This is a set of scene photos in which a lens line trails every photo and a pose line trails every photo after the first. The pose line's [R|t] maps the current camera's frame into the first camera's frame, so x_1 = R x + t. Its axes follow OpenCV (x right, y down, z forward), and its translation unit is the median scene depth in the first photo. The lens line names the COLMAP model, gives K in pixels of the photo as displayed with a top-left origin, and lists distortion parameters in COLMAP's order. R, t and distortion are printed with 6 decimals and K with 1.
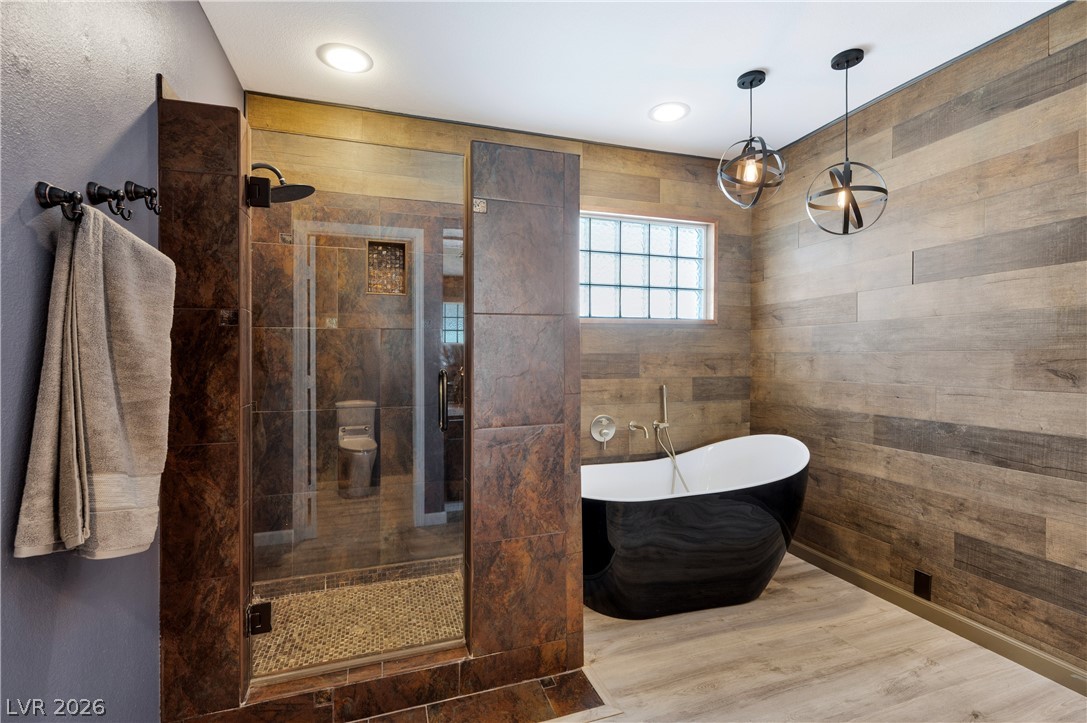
lens RADIAL K [[489.7, 0, 543.8], [0, 489.7, 366.8], [0, 0, 1]] dist [0.001664, -0.000097]
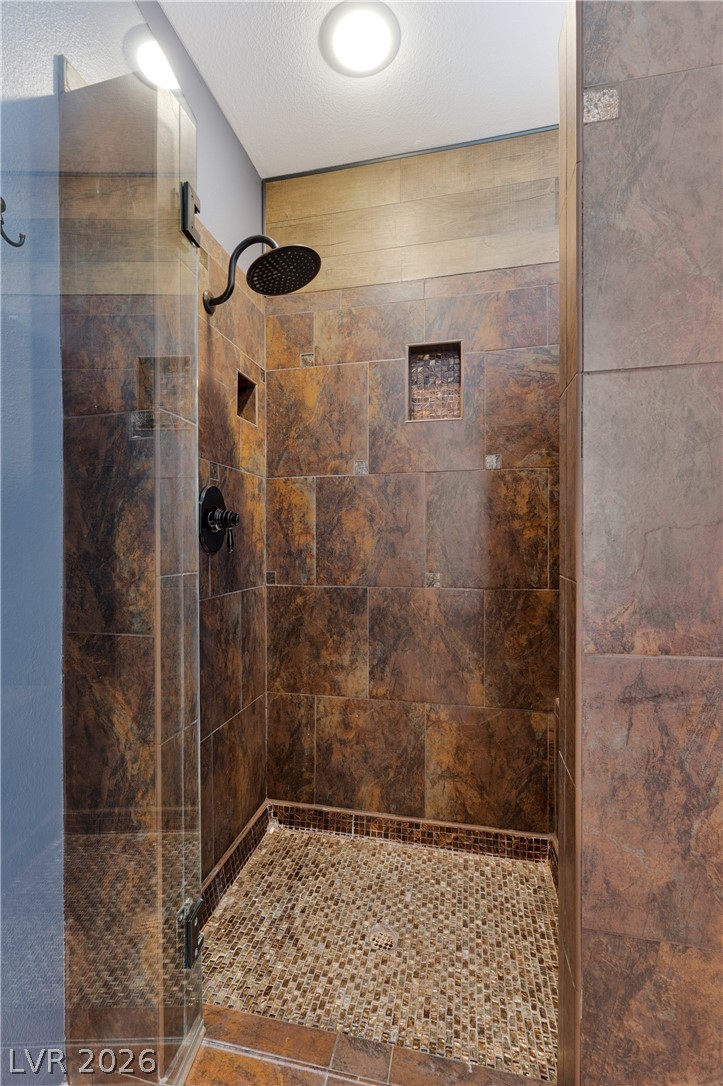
lens RADIAL K [[489.2, 0, 359.2], [0, 489.2, 532.7], [0, 0, 1]] dist [0.001664, -0.000097]
pose [[0.859803, -0.003778, -0.510612, -0.067994], [-0.010746, 0.999617, -0.025491, 0.026405], [0.510513, 0.027404, 0.859433, 0.389869]]
